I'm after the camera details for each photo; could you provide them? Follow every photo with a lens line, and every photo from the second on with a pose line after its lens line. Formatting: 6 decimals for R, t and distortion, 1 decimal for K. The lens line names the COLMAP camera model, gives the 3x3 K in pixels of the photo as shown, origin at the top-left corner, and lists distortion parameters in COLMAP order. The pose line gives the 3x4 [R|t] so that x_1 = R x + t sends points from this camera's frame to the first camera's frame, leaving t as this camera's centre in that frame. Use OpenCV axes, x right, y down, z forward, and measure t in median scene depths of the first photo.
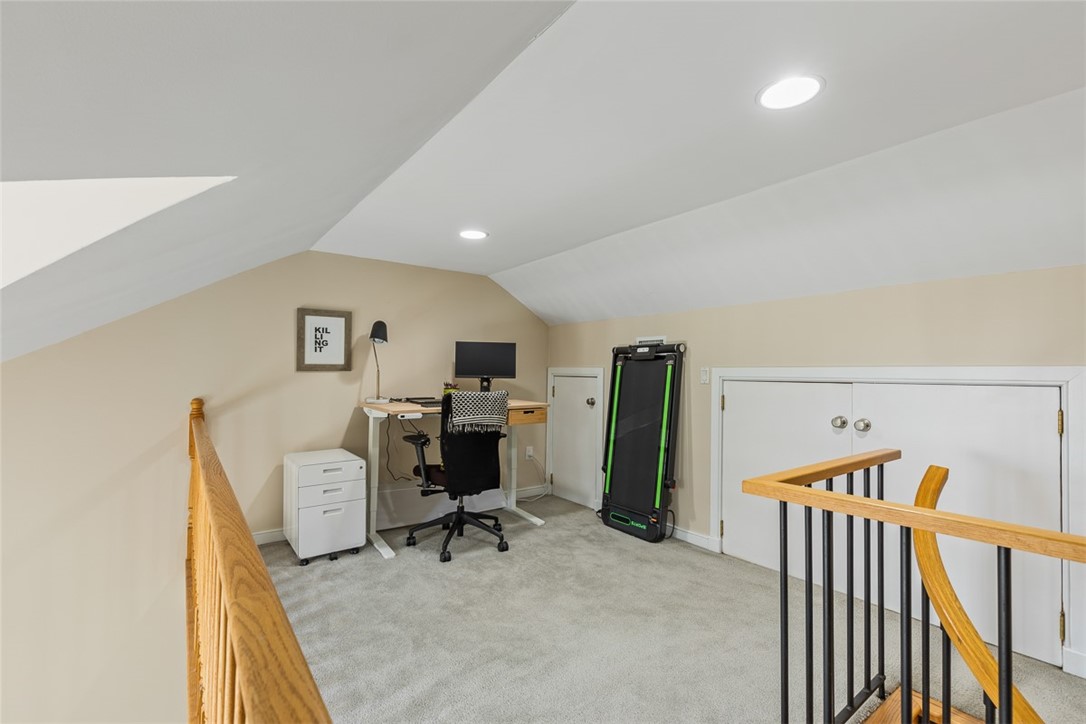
lens RADIAL K [[489.7, 0, 543.0], [0, 489.7, 362.0], [0, 0, 1]] dist [-0.000006, -0.000183]
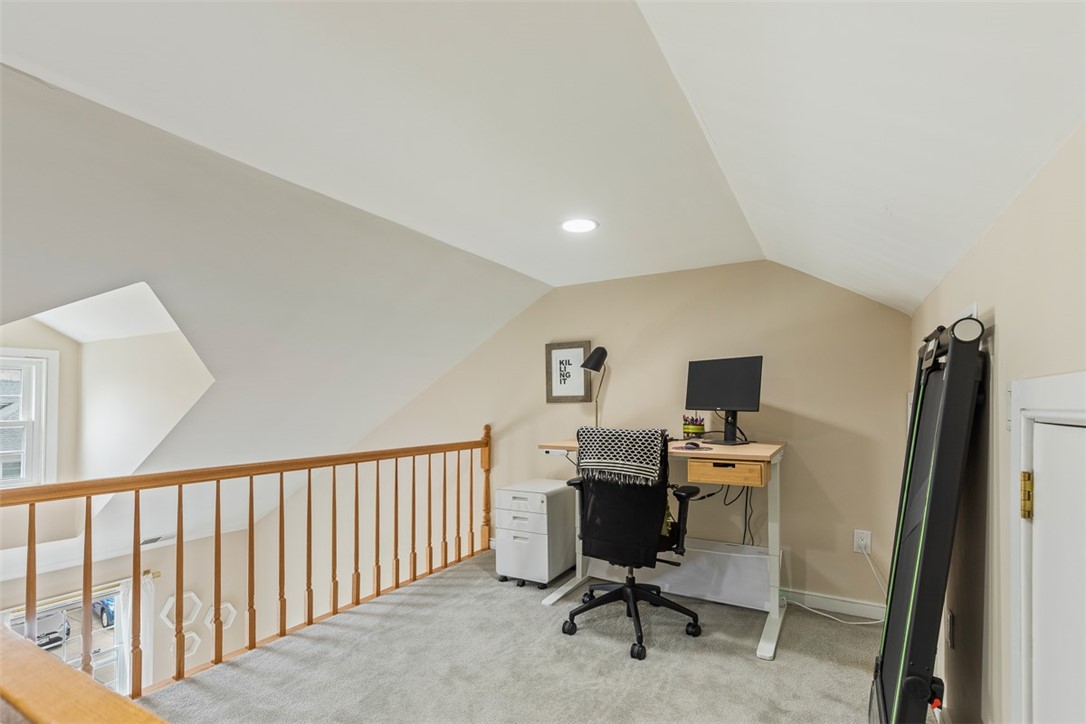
lens RADIAL K [[500.6, 0, 543.4], [0, 500.6, 391.7], [0, 0, 1]] dist [0.002050, 0.000068]
pose [[0.392681, -0.028113, -0.919245, 0.501539], [0.023273, 0.999516, -0.020627, 0.016804], [0.919380, -0.013293, 0.393145, 0.563360]]
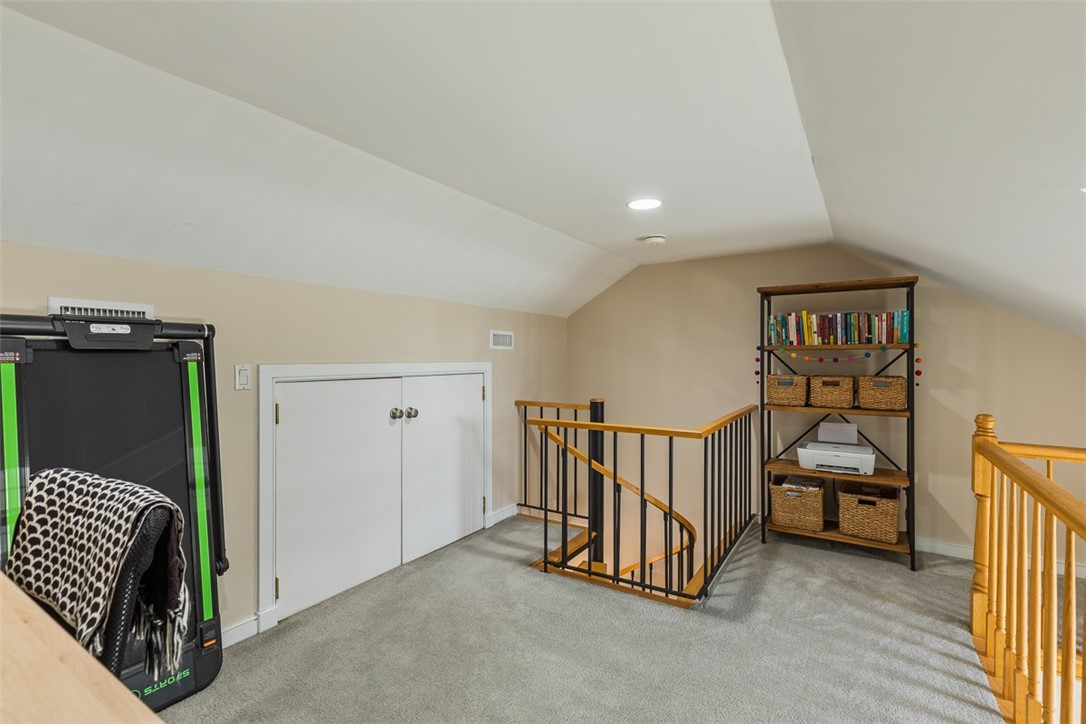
lens RADIAL K [[489.7, 0, 543.0], [0, 489.7, 362.0], [0, 0, 1]] dist [-0.000006, -0.000183]
pose [[-0.353144, -0.010902, 0.935505, -0.410888], [-0.020144, 0.999789, 0.004047, -0.003241], [-0.935352, -0.017415, -0.353289, 0.834240]]
